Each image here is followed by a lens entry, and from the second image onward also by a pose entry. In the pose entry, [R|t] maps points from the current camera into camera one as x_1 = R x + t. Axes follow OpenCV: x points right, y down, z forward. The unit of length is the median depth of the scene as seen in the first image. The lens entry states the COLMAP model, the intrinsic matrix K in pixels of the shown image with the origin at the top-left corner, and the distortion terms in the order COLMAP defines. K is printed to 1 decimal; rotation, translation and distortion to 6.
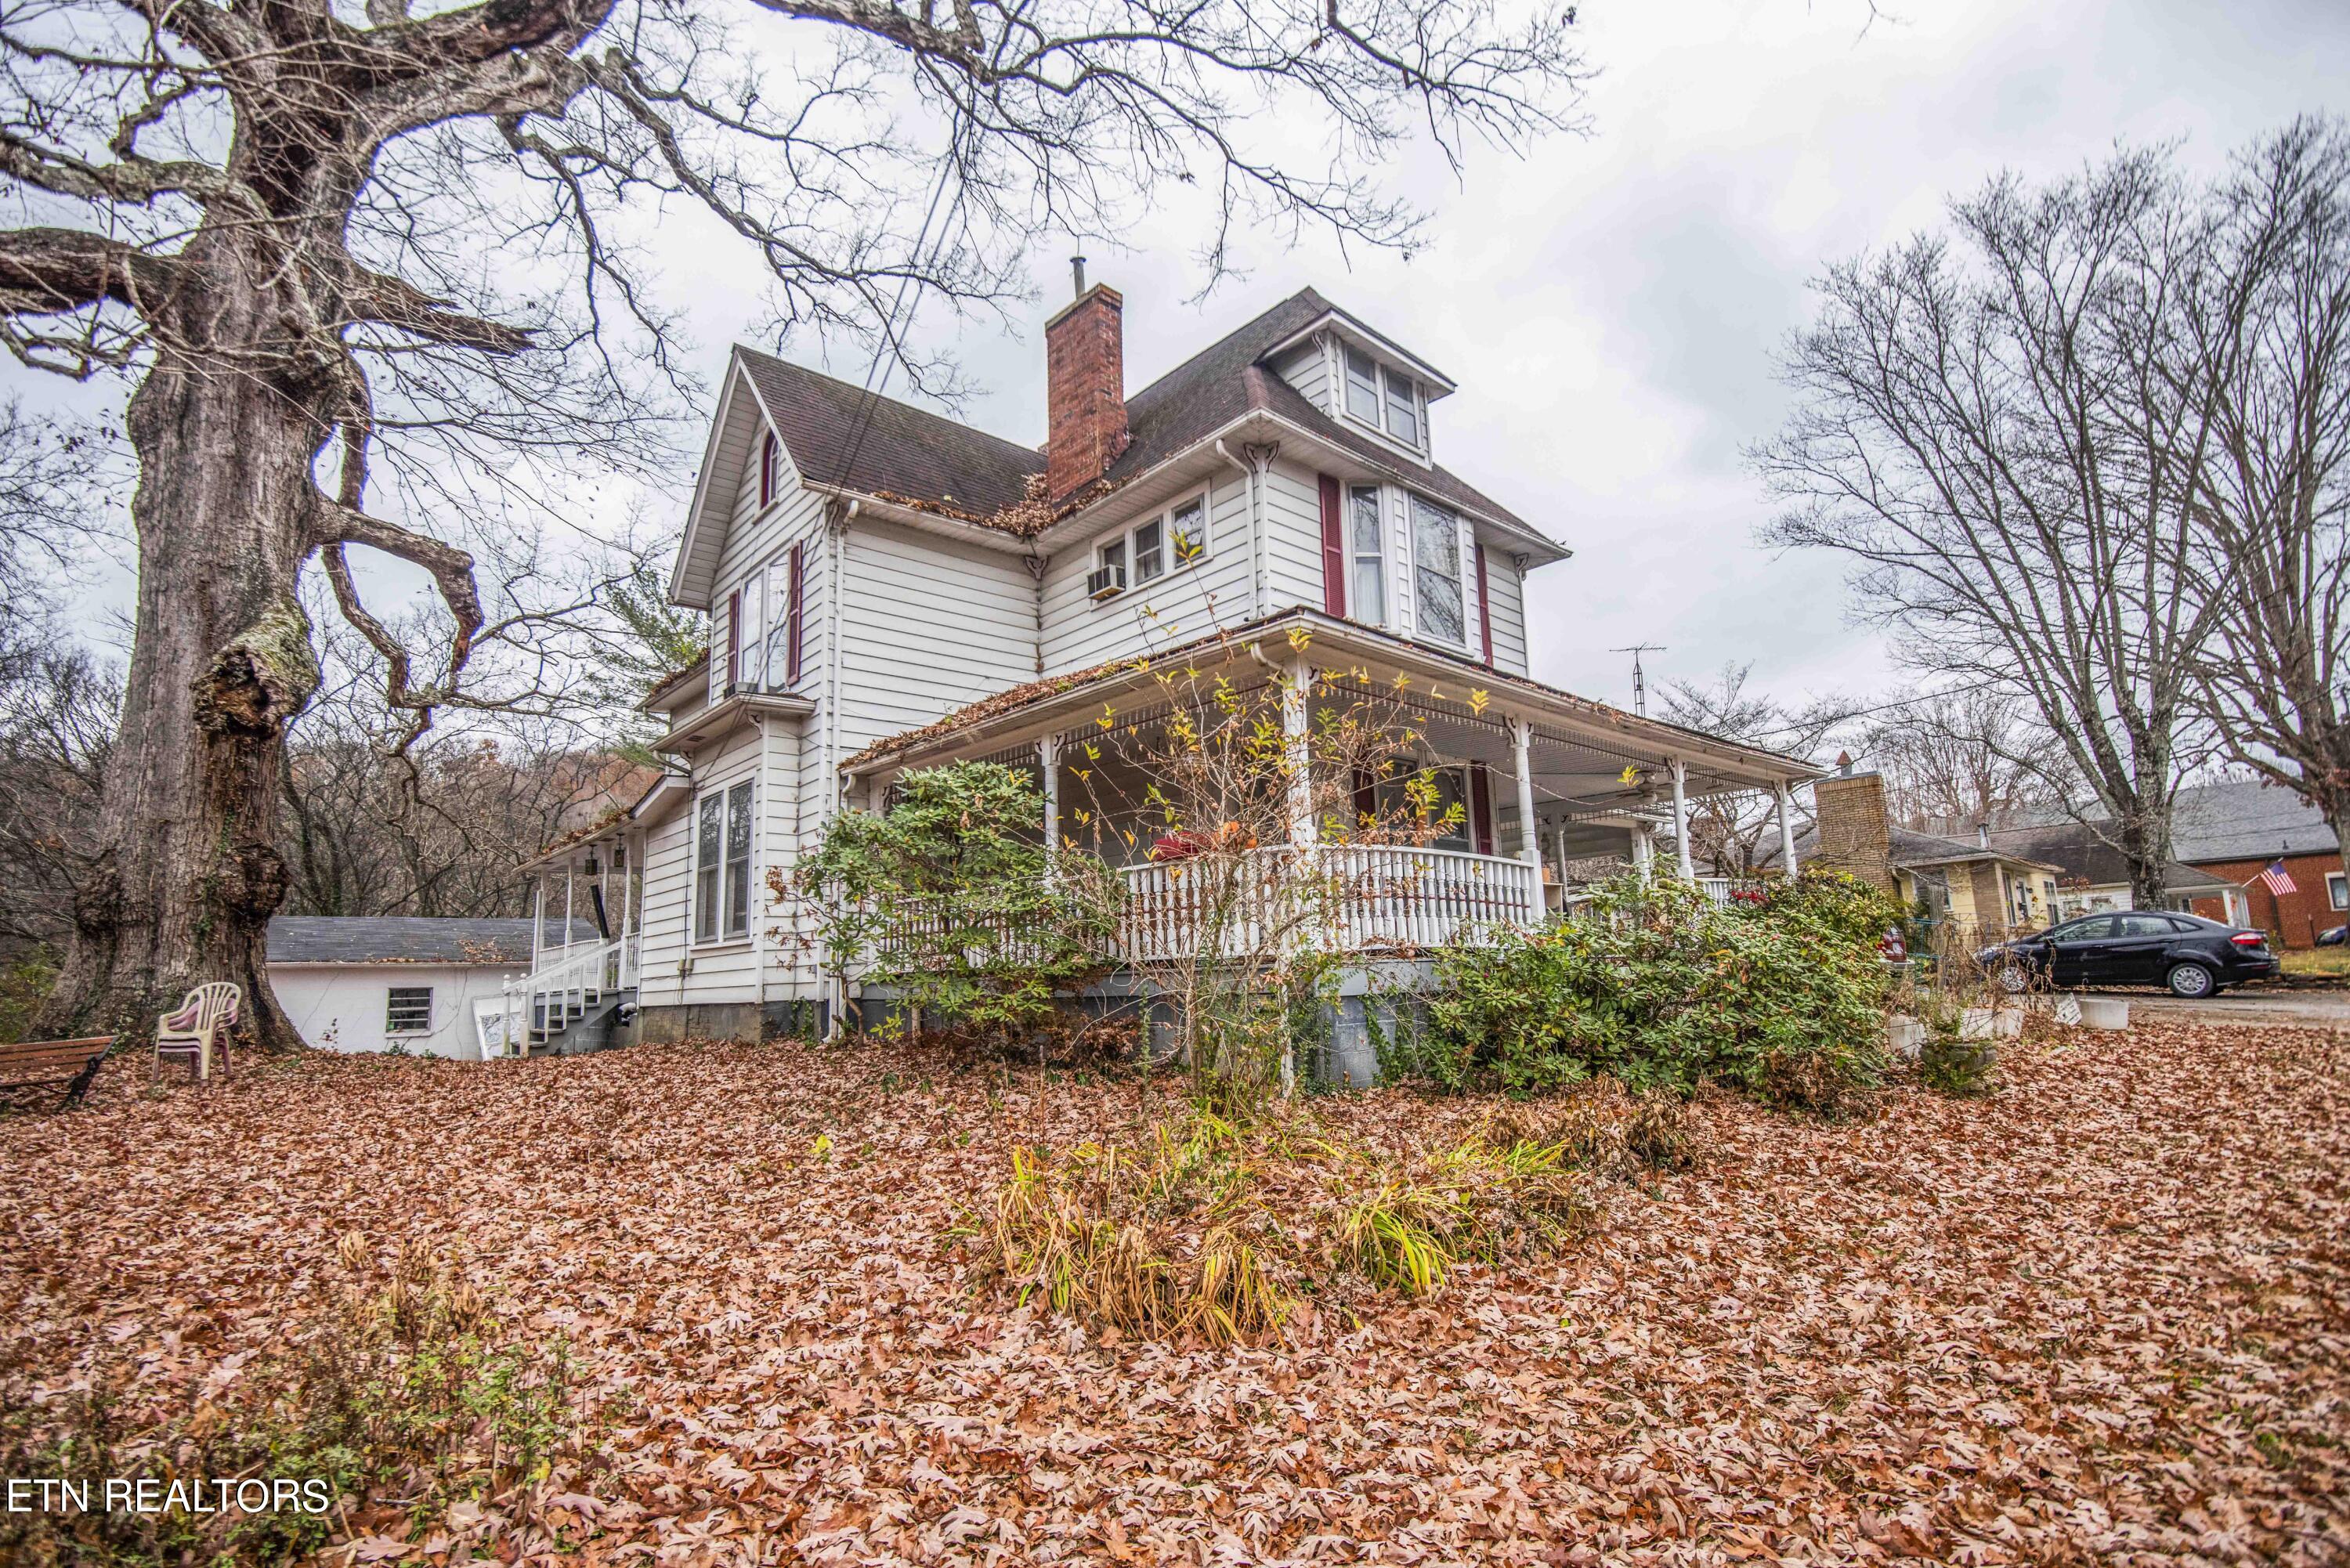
lens RADIAL K [[1124.1, 0, 1172.8], [0, 1124.1, 802.9], [0, 0, 1]] dist [-0.028492, -0.000646]
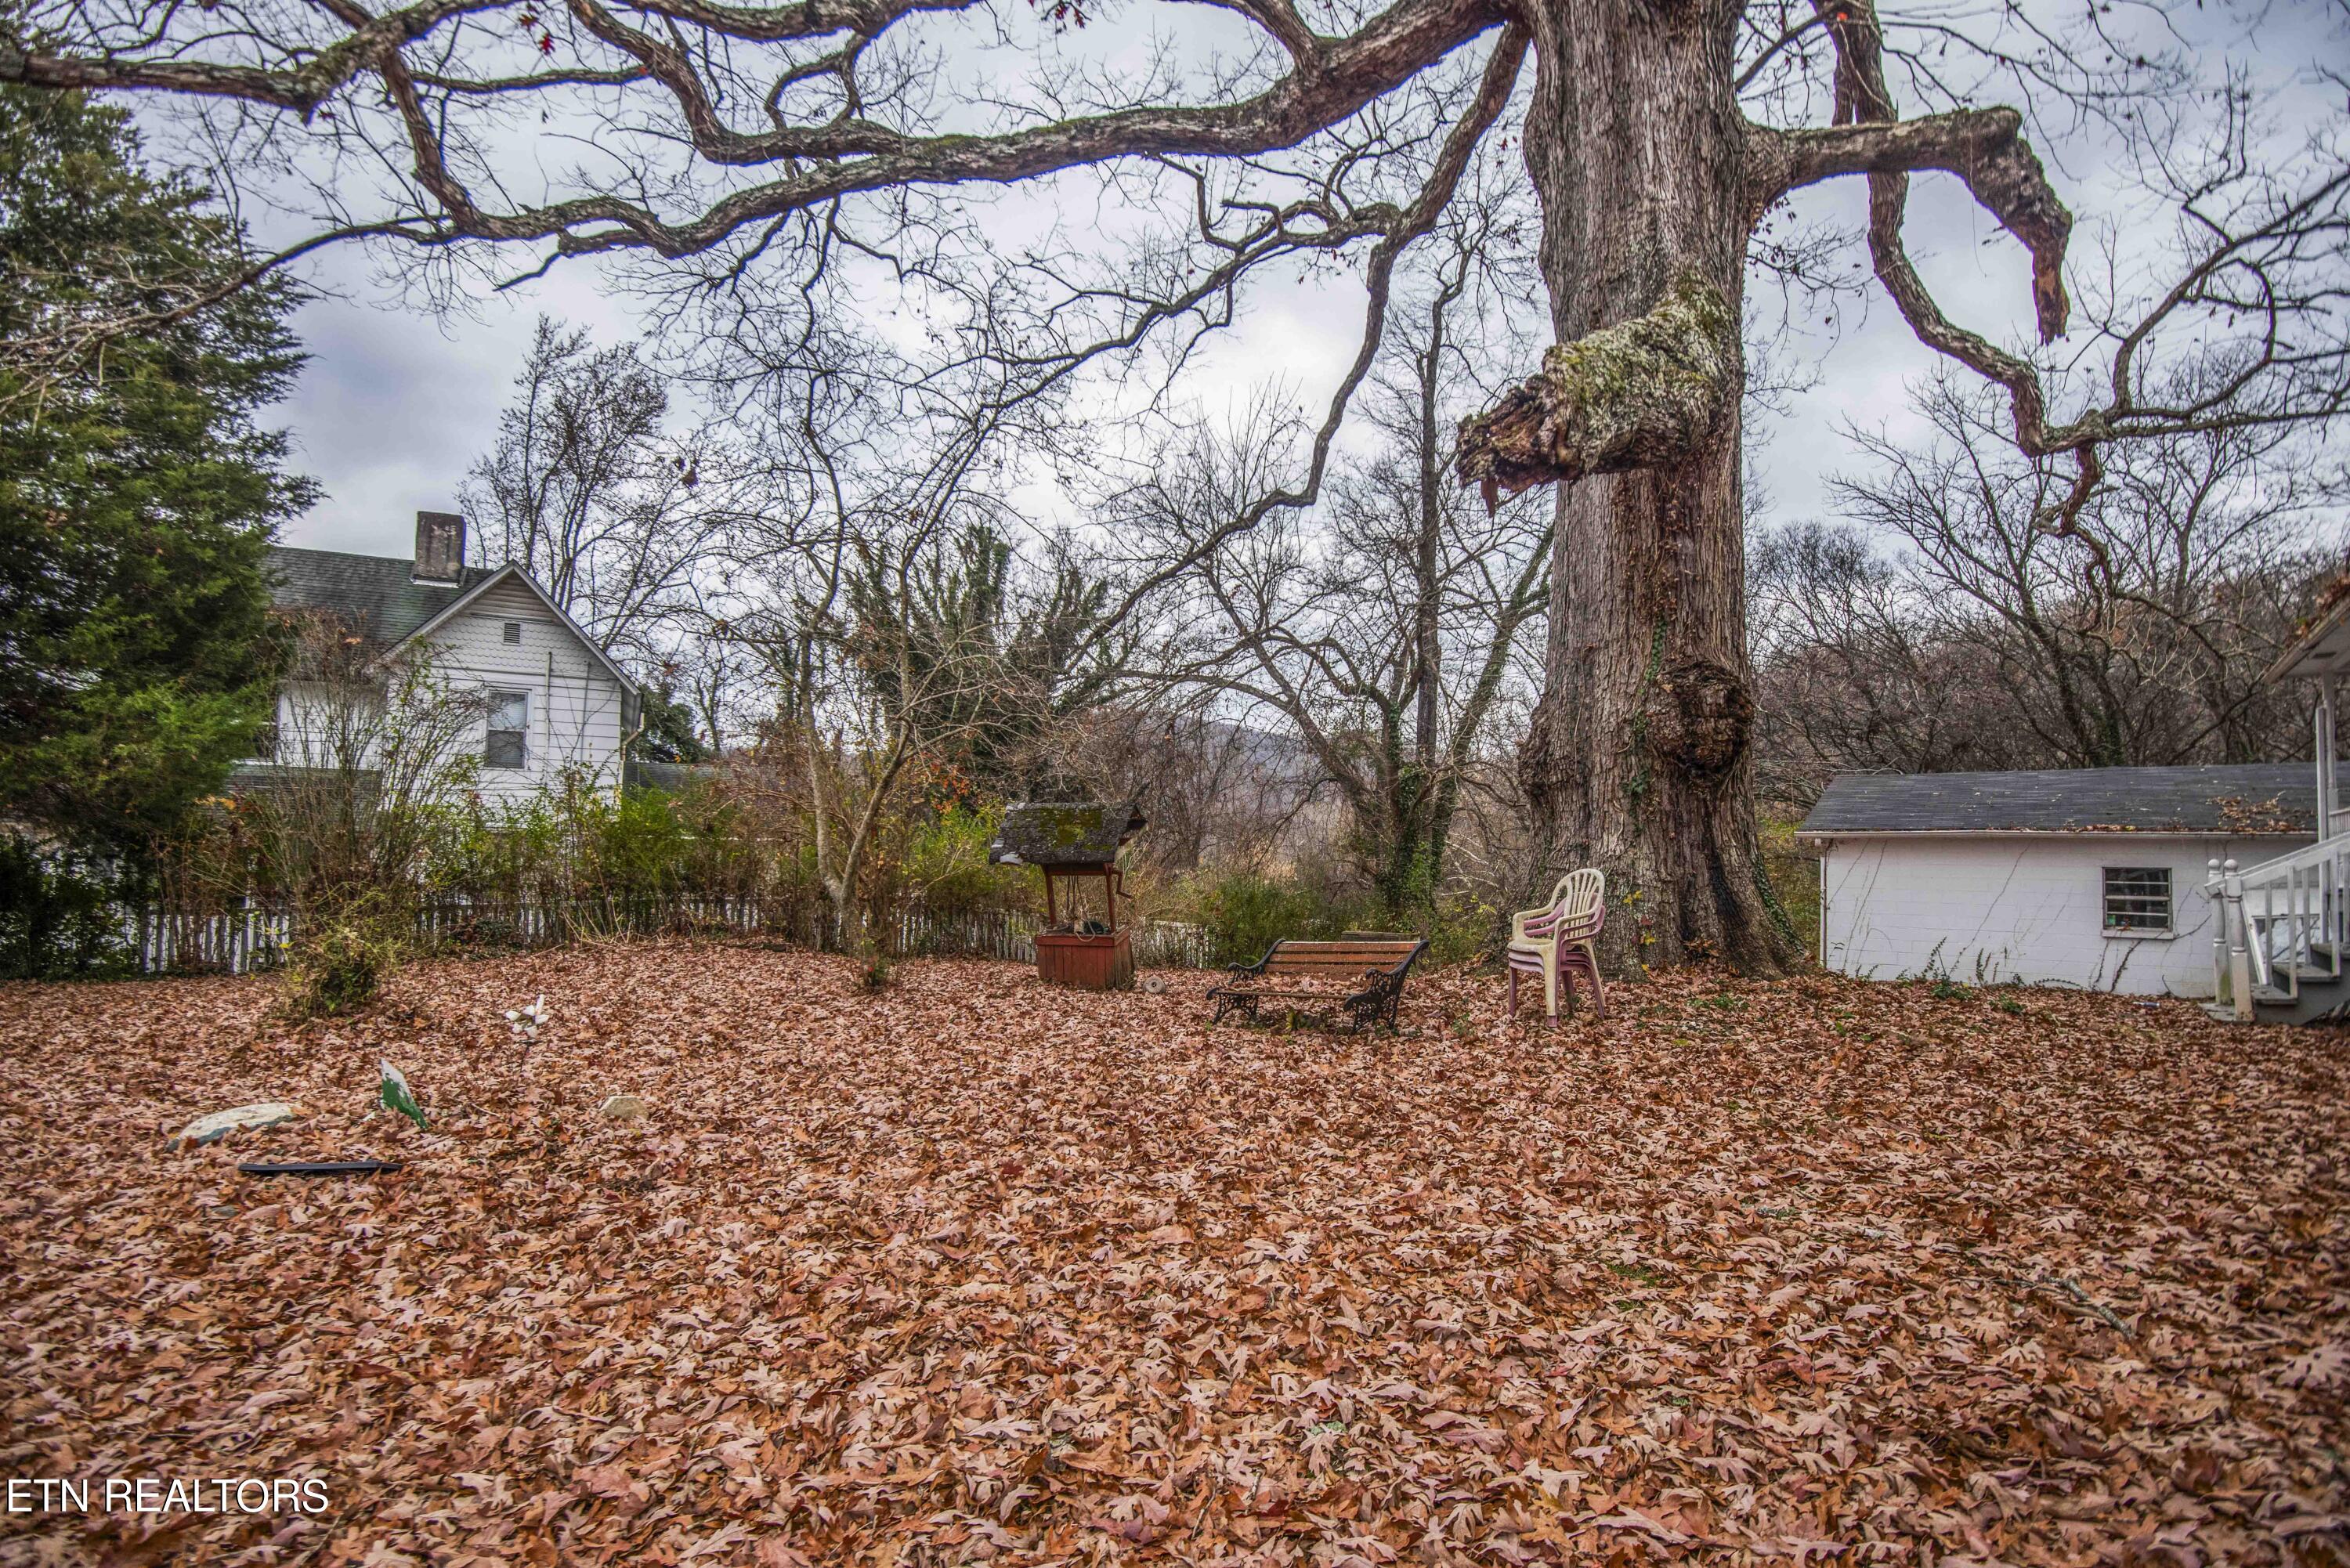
lens RADIAL K [[1124.1, 0, 1172.8], [0, 1124.1, 802.9], [0, 0, 1]] dist [-0.028492, -0.000646]
pose [[0.169587, -0.012033, -0.985442, -0.195740], [0.135033, 0.990778, 0.011140, 0.065011], [0.976220, -0.134957, 0.169648, 0.511231]]
